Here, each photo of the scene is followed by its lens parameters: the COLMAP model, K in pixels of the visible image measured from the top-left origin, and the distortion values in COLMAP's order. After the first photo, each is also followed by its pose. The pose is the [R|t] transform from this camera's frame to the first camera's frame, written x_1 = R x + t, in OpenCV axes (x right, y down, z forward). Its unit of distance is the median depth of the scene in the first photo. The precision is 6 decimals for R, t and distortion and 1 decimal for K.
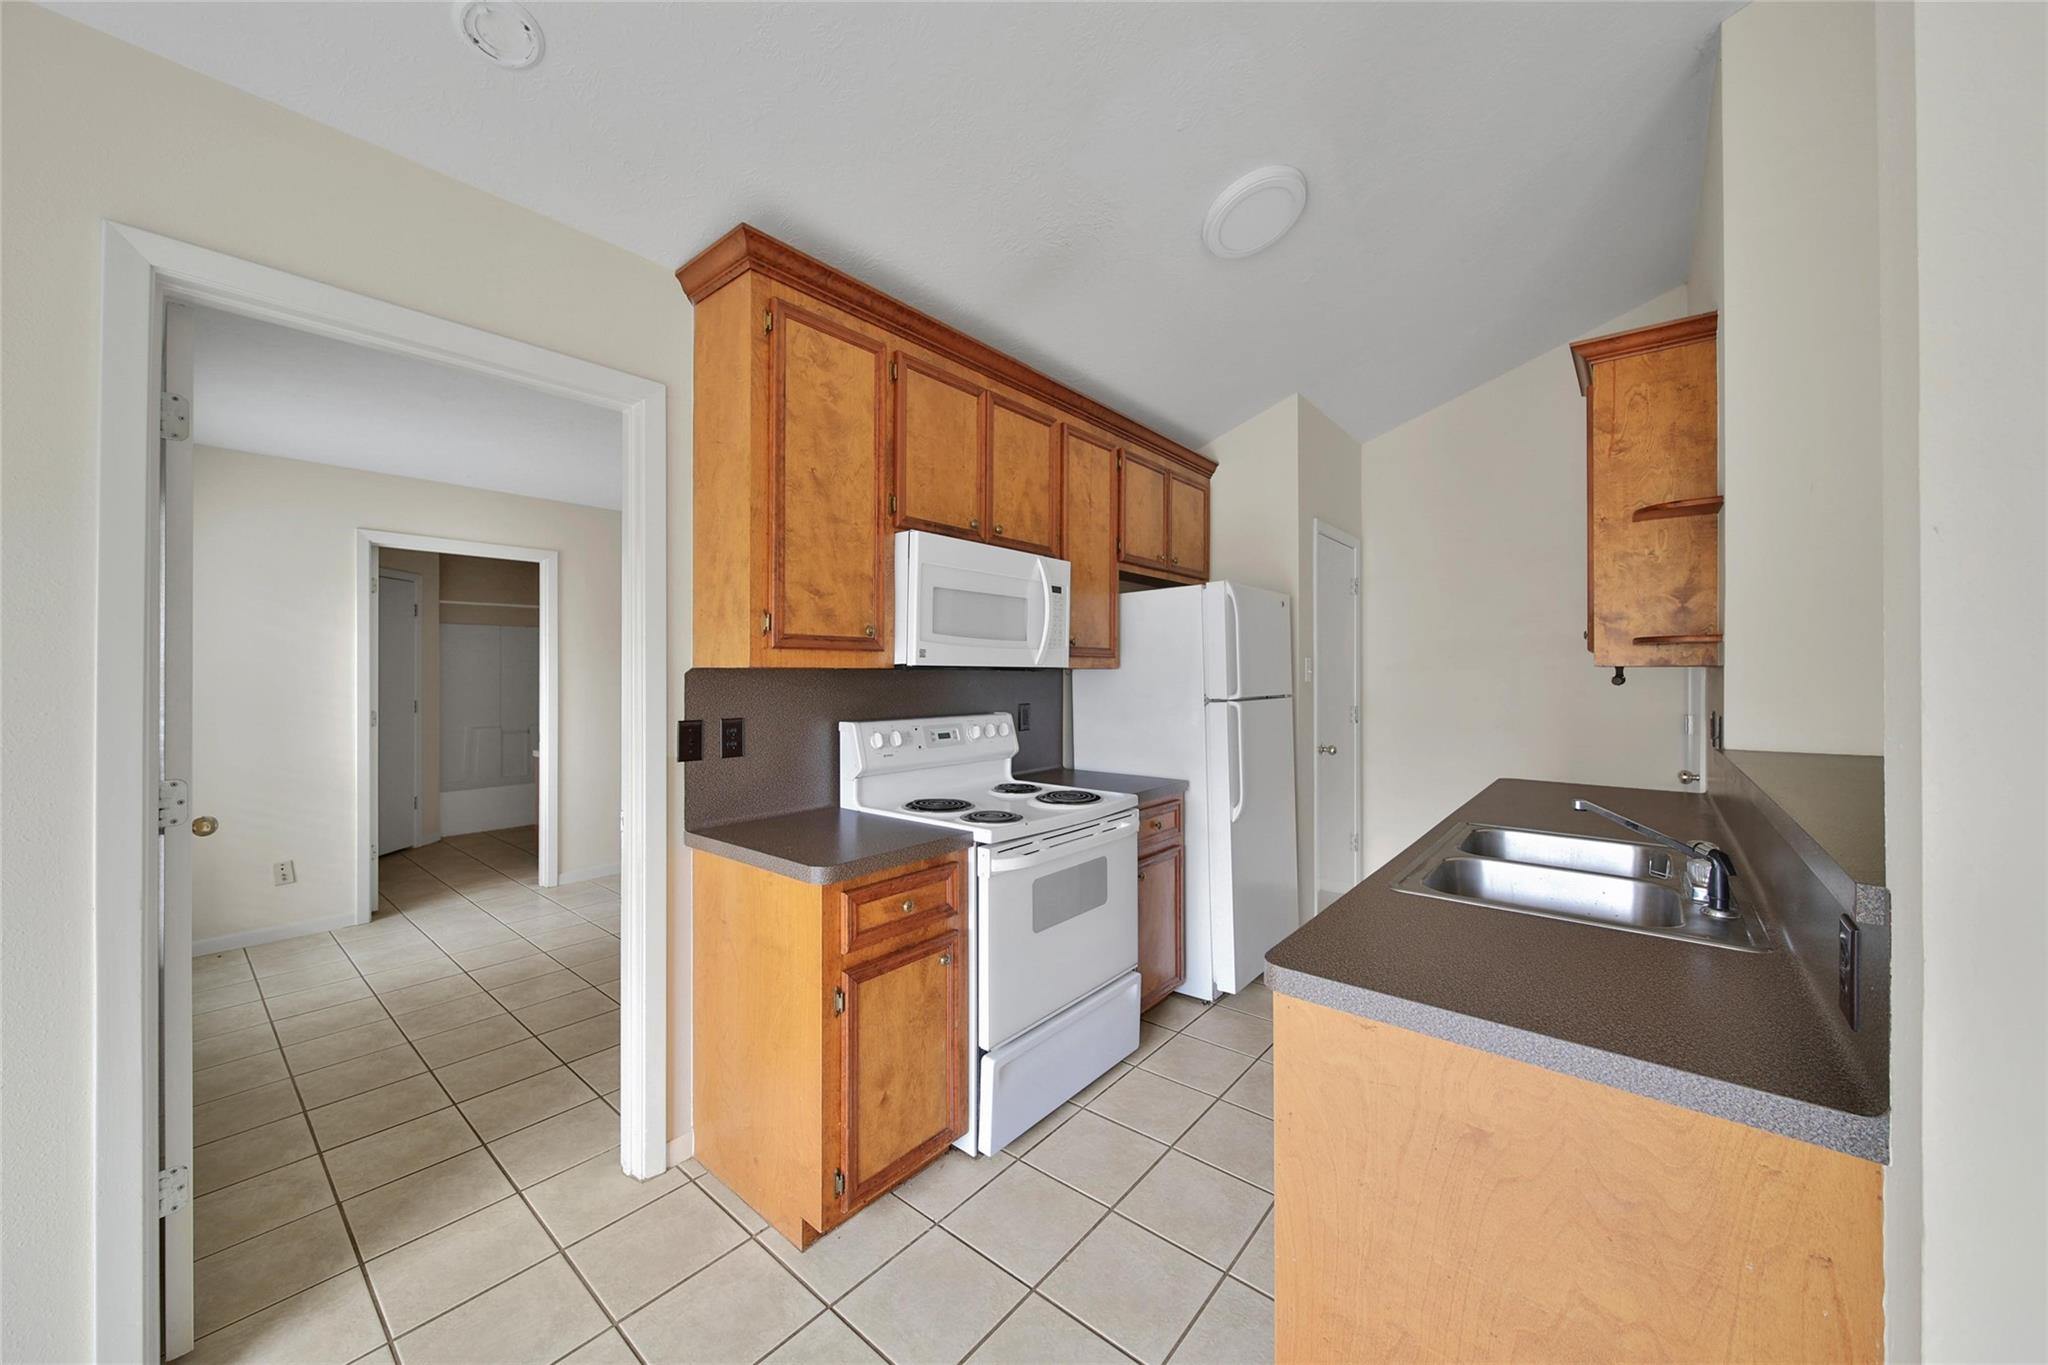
lens RADIAL K [[751.5, 0, 1012.5], [0, 751.5, 674.7], [0, 0, 1]] dist [-0.003990, -0.000935]
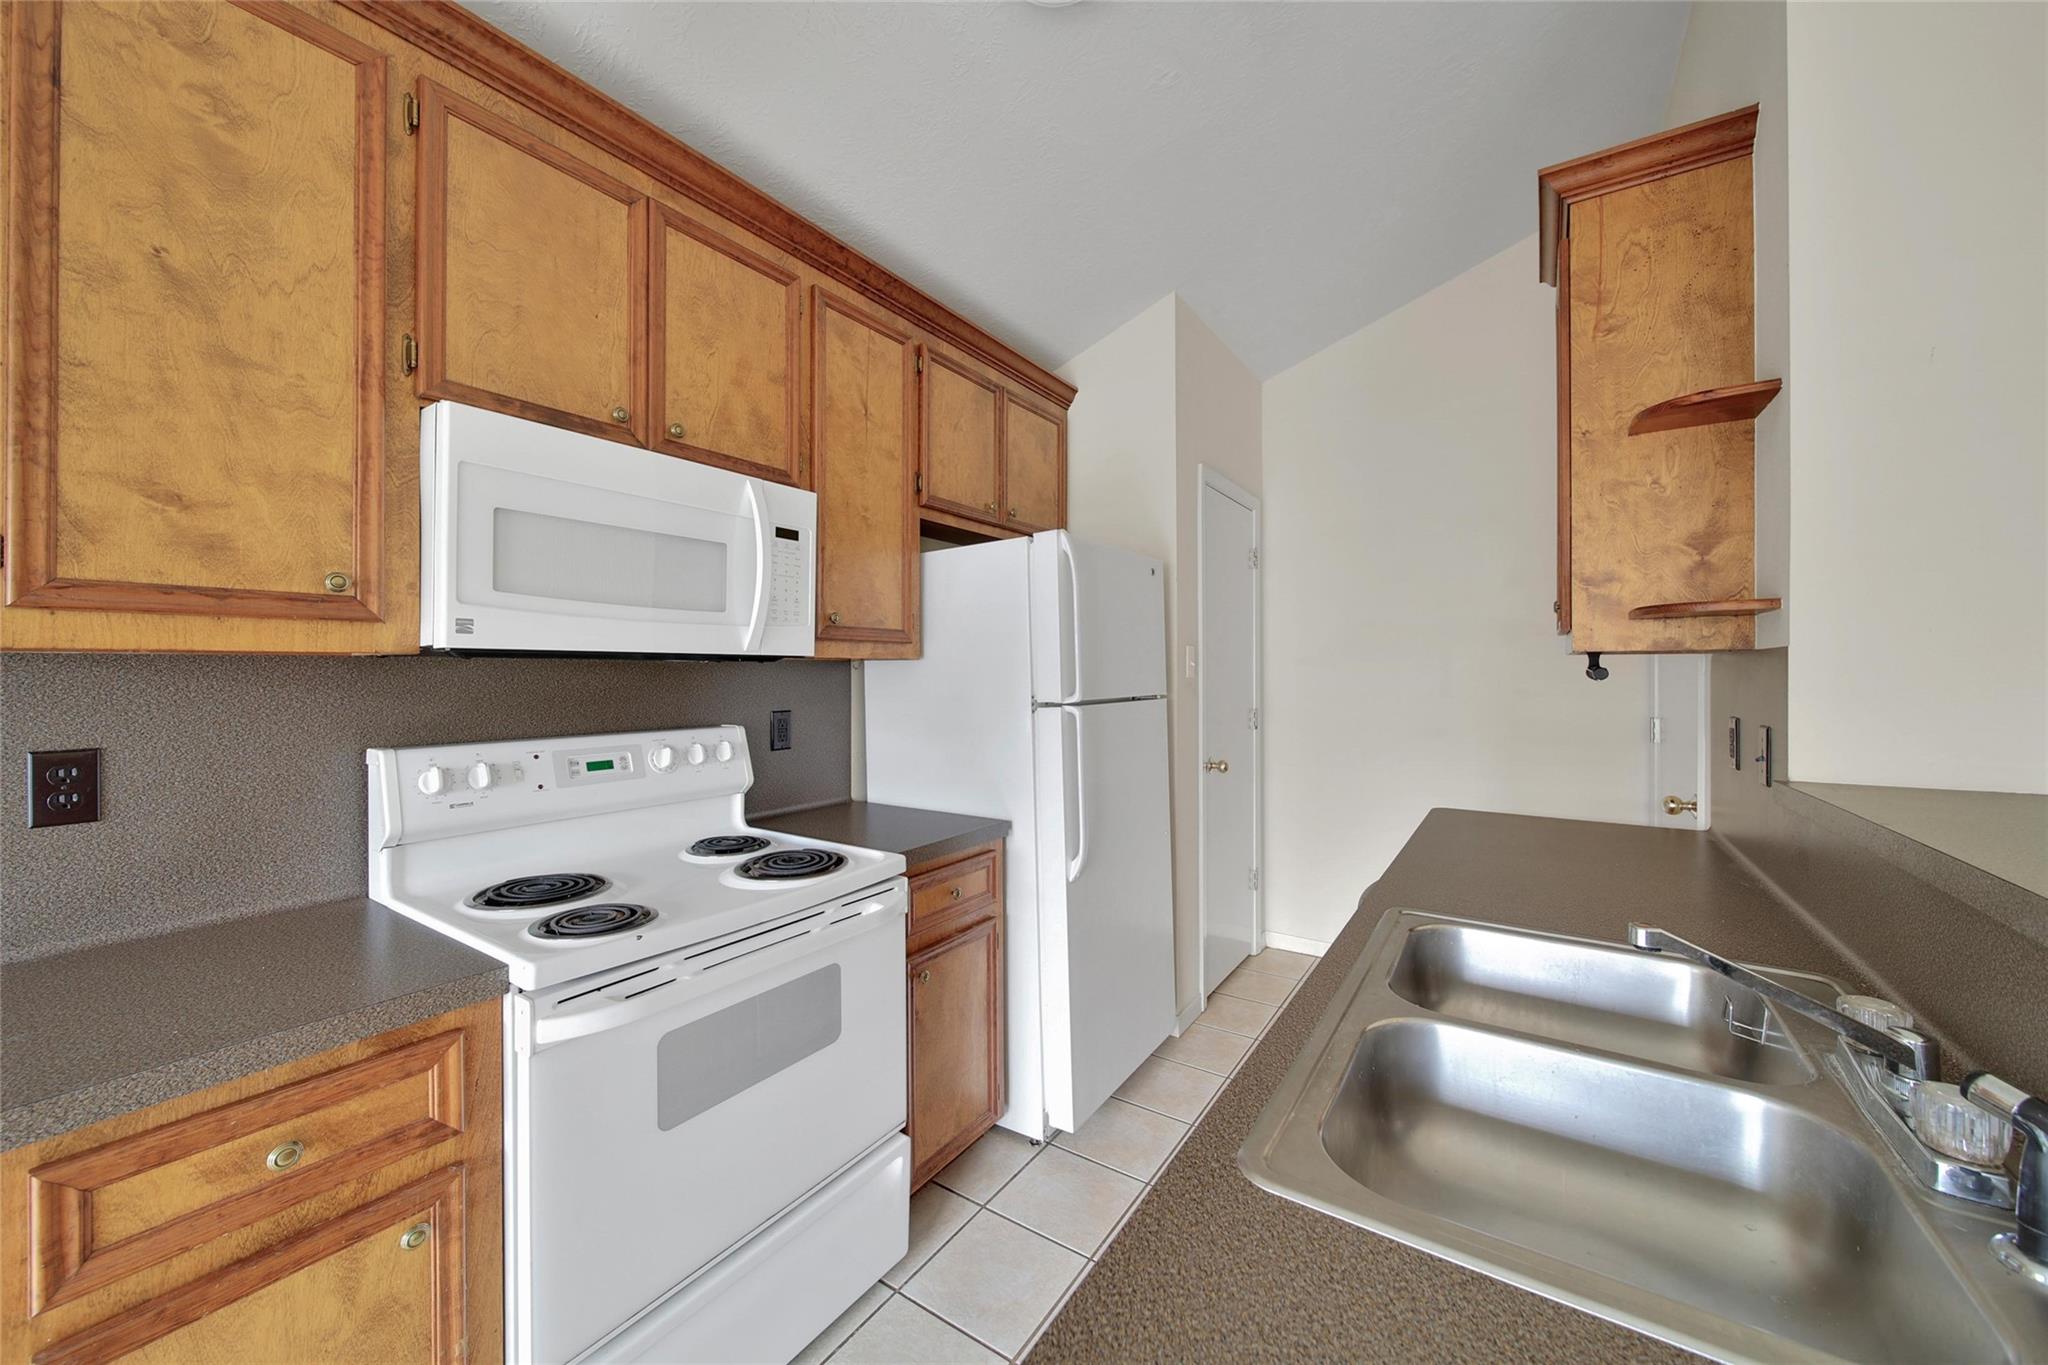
lens RADIAL K [[751.5, 0, 1030.4], [0, 751.5, 677.7], [0, 0, 1]] dist [-0.003990, -0.000935]
pose [[0.993712, -0.003424, 0.111913, 0.217544], [0.002857, 0.999982, 0.005224, 0.007246], [-0.111929, -0.004872, 0.993704, 0.386670]]
